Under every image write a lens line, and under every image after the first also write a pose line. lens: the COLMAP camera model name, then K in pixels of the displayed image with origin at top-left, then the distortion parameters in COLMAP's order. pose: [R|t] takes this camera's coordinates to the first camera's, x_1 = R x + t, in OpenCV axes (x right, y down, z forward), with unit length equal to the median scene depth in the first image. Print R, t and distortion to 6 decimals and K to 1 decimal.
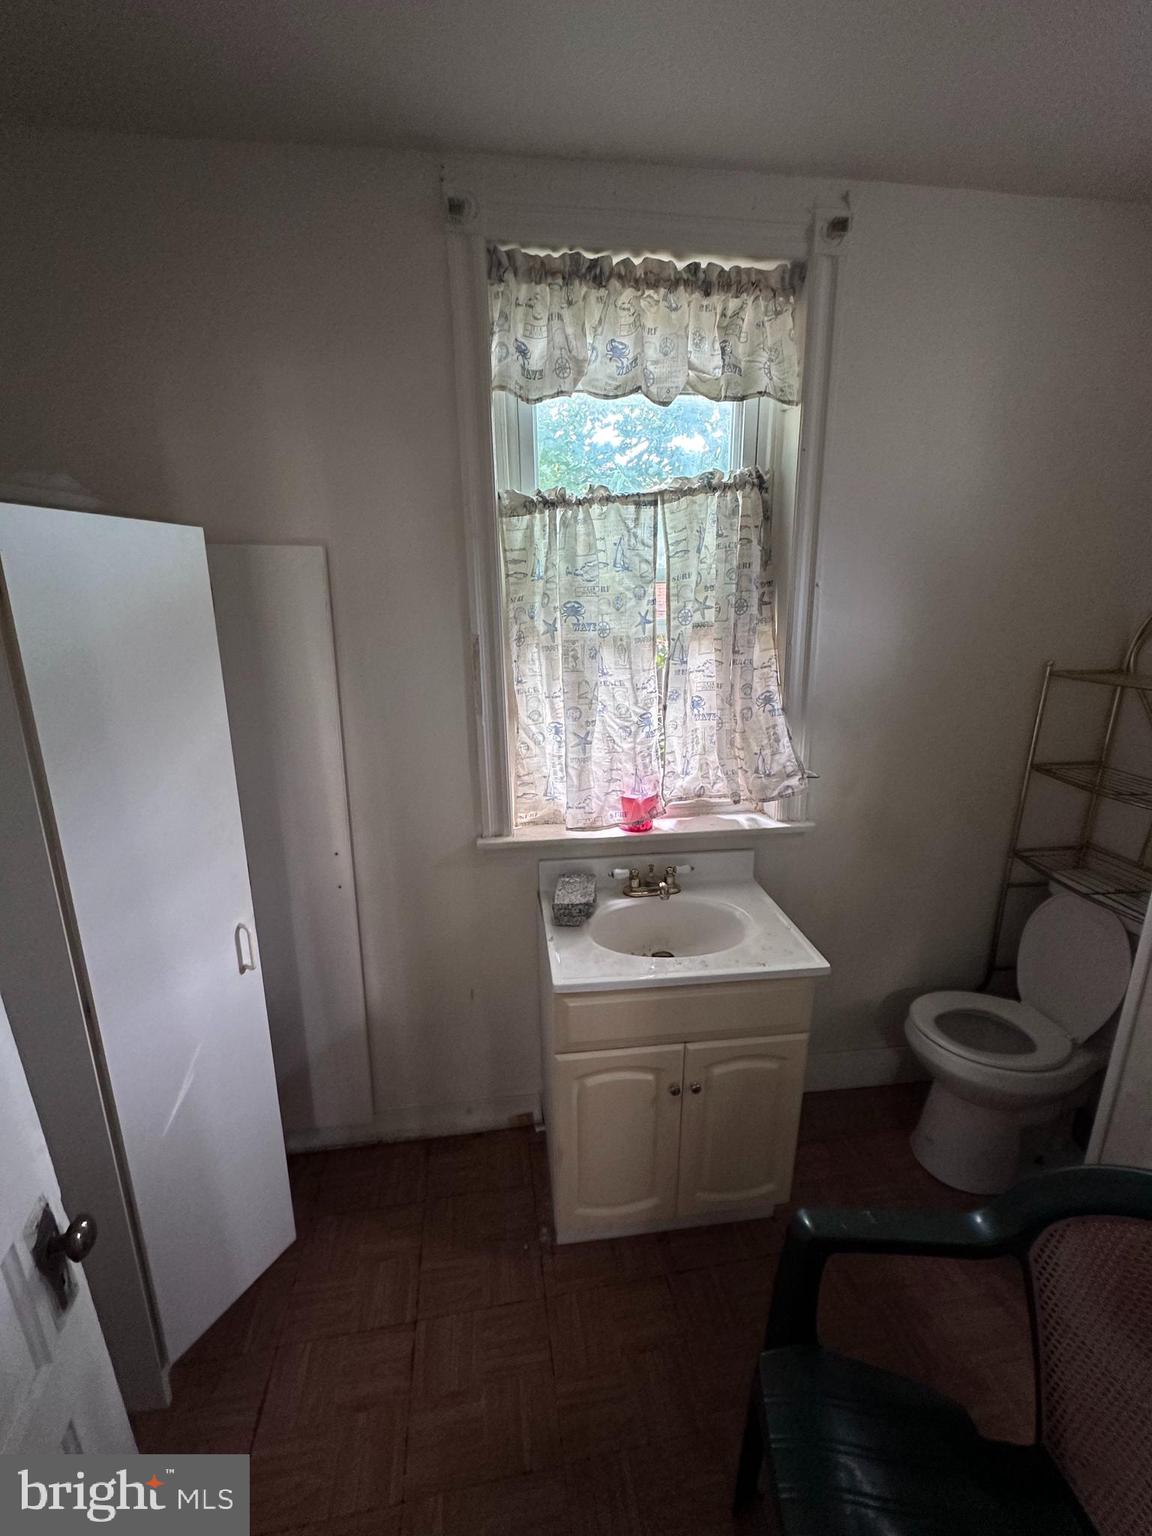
lens RADIAL K [[612.5, 0, 573.3], [0, 612.5, 766.1], [0, 0, 1]] dist [-0.003242, 0.000983]
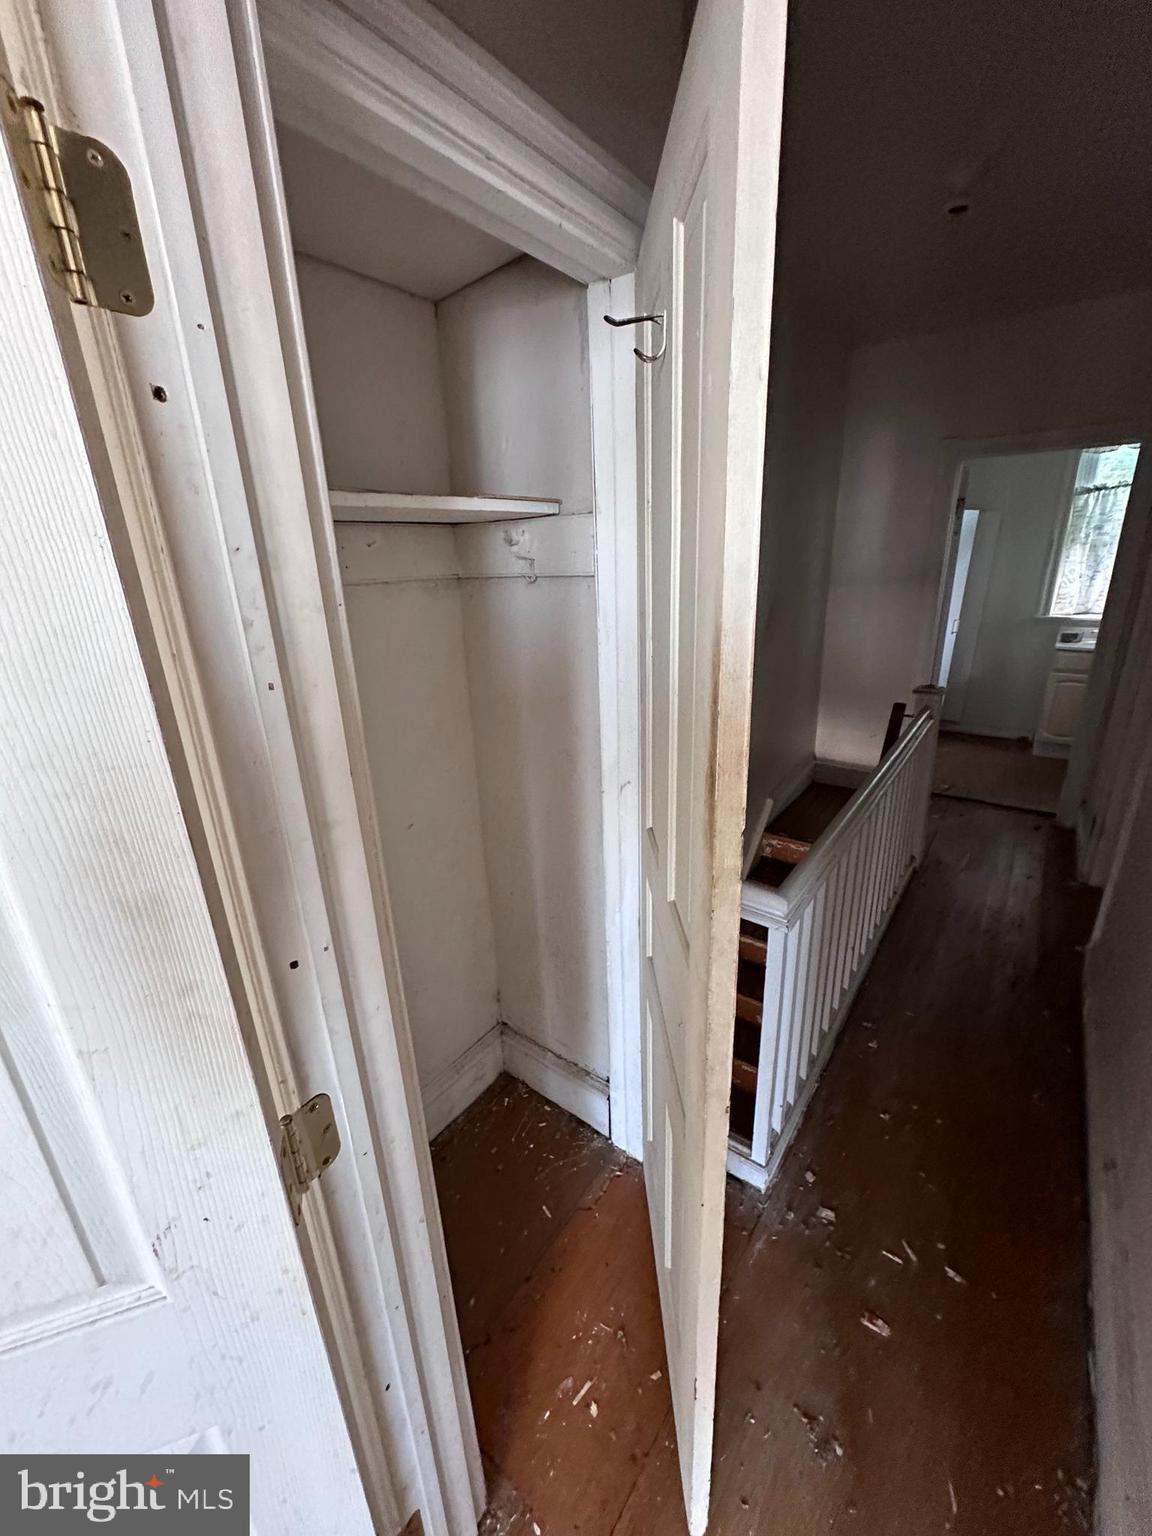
lens RADIAL K [[612.5, 0, 573.3], [0, 612.5, 766.1], [0, 0, 1]] dist [-0.003242, 0.000983]
pose [[0.717198, 0.209502, -0.664632, 0.350667], [-0.139995, 0.977611, 0.157091, 0.683611], [0.682663, -0.019621, 0.730470, -2.620527]]
